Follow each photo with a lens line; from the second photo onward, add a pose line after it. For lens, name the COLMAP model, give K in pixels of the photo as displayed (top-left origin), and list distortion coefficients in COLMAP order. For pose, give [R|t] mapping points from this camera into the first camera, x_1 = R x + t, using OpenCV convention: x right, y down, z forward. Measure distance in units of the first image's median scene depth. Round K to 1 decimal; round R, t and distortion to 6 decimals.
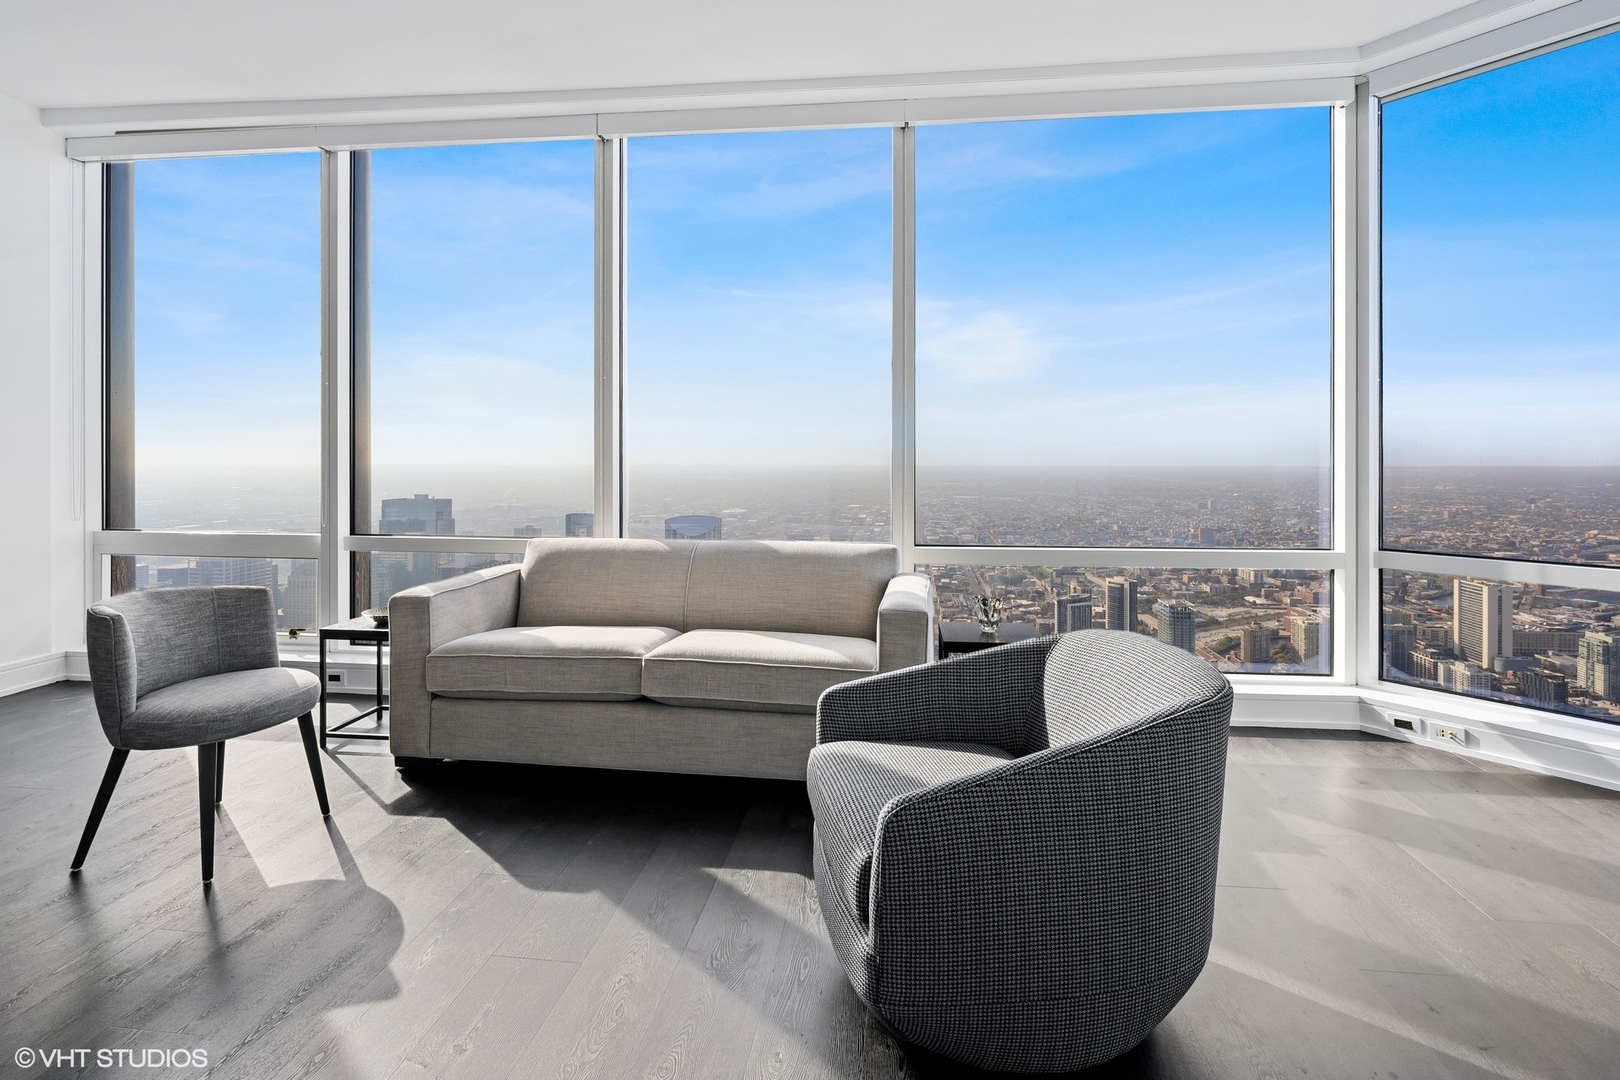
lens RADIAL K [[835.5, 0, 817.2], [0, 835.5, 439.6], [0, 0, 1]] dist [0.003136, -0.000488]
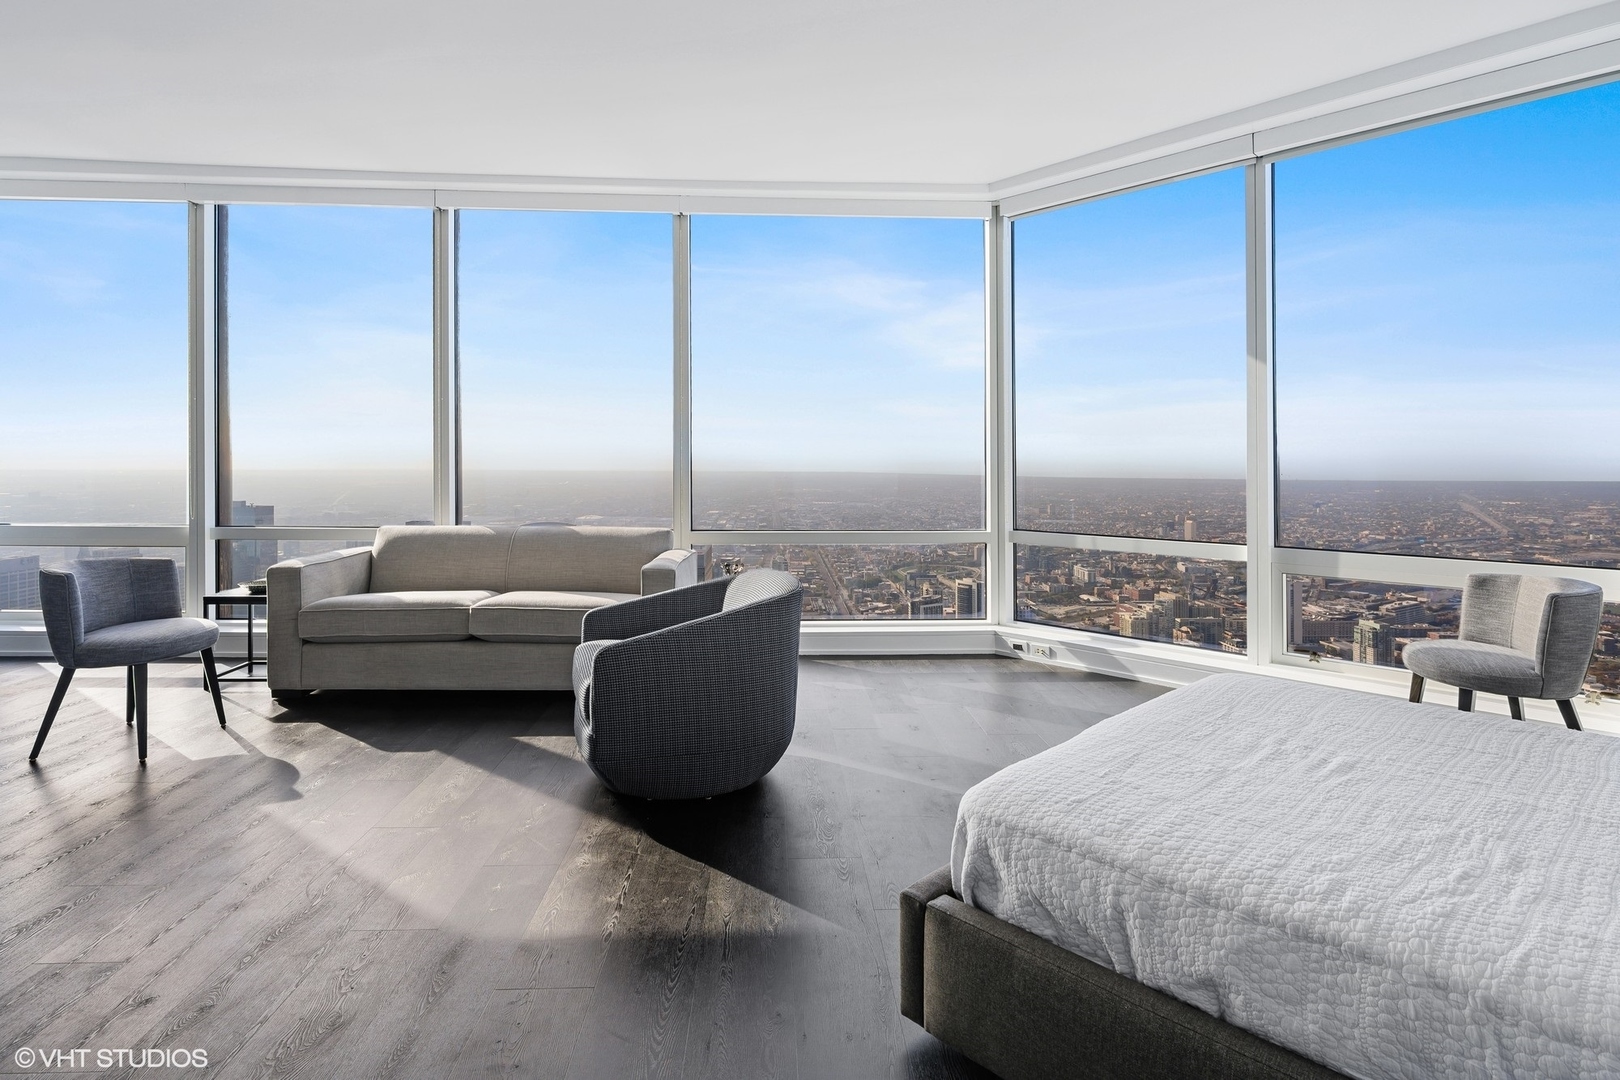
lens RADIAL K [[835.5, 0, 813.6], [0, 835.5, 467.3], [0, 0, 1]] dist [0.003136, -0.000488]
pose [[0.987017, 0.005039, 0.160534, 0.104389], [-0.009167, 0.999646, 0.024989, -0.008296], [-0.160352, -0.026136, 0.986714, -0.364402]]
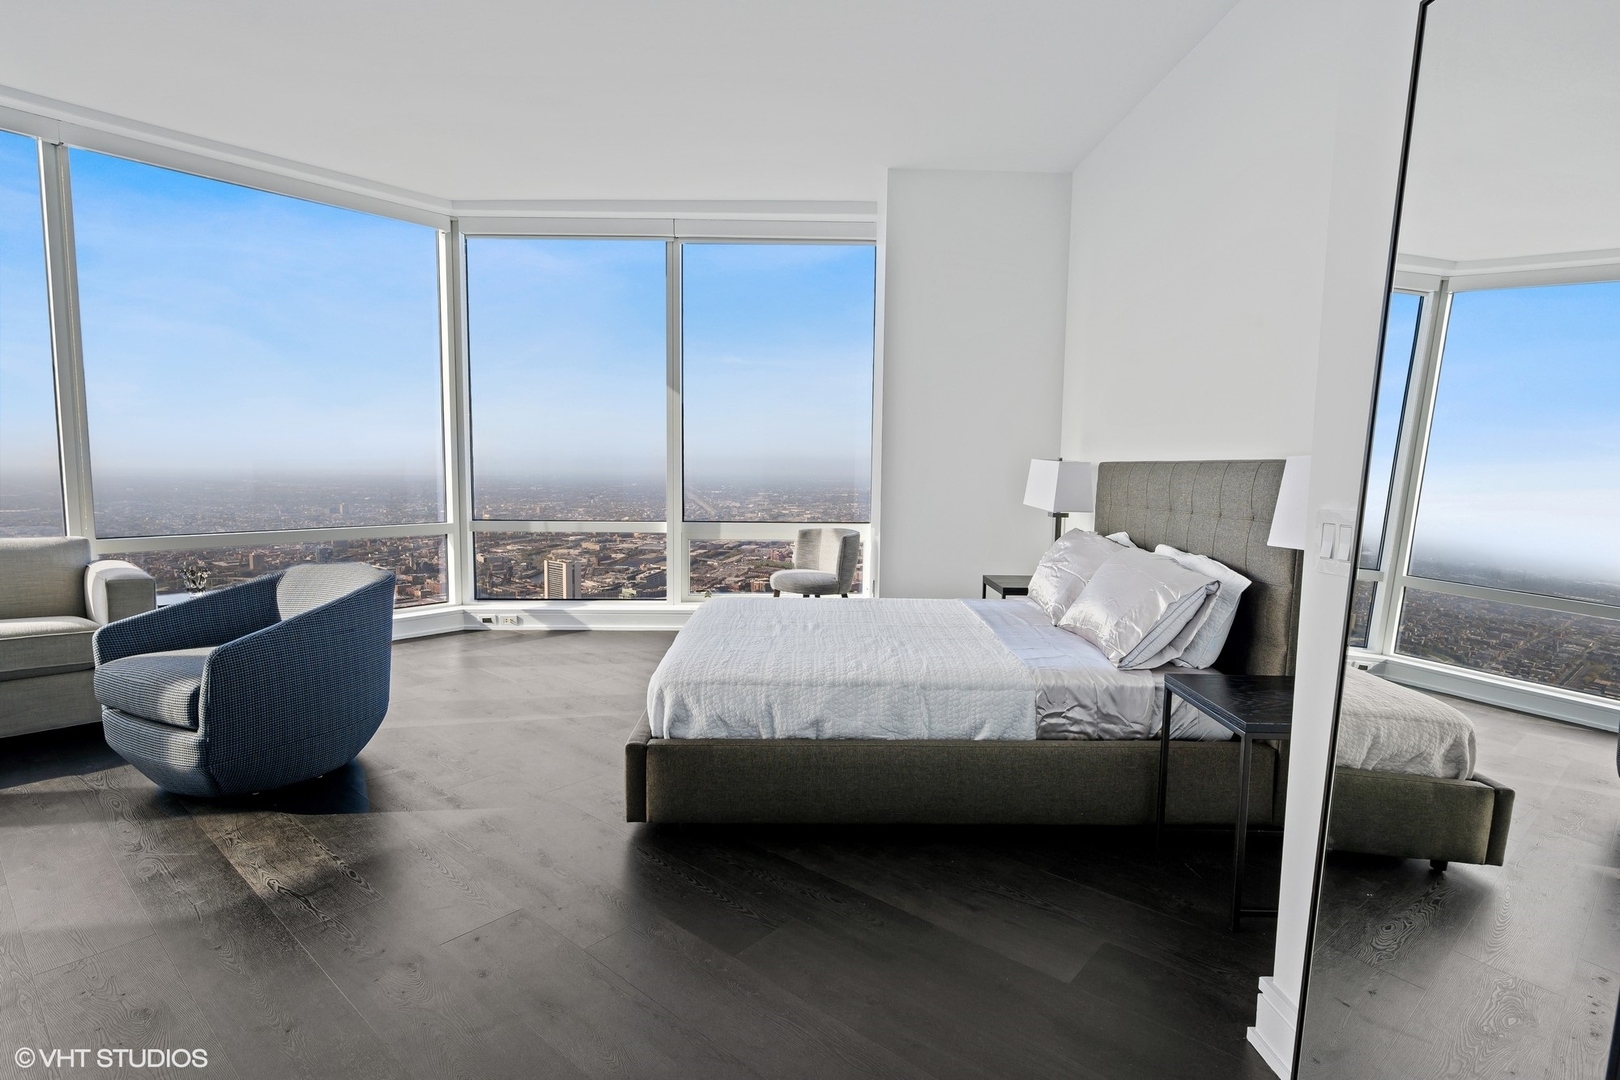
lens RADIAL K [[790.6, 0, 808.7], [0, 790.6, 559.5], [0, 0, 1]] dist [-0.004651, -0.000230]
pose [[0.563109, -0.089830, 0.821486, -0.232937], [-0.028563, 0.991365, 0.127986, -0.007972], [-0.825889, -0.095534, 0.555680, -0.407873]]
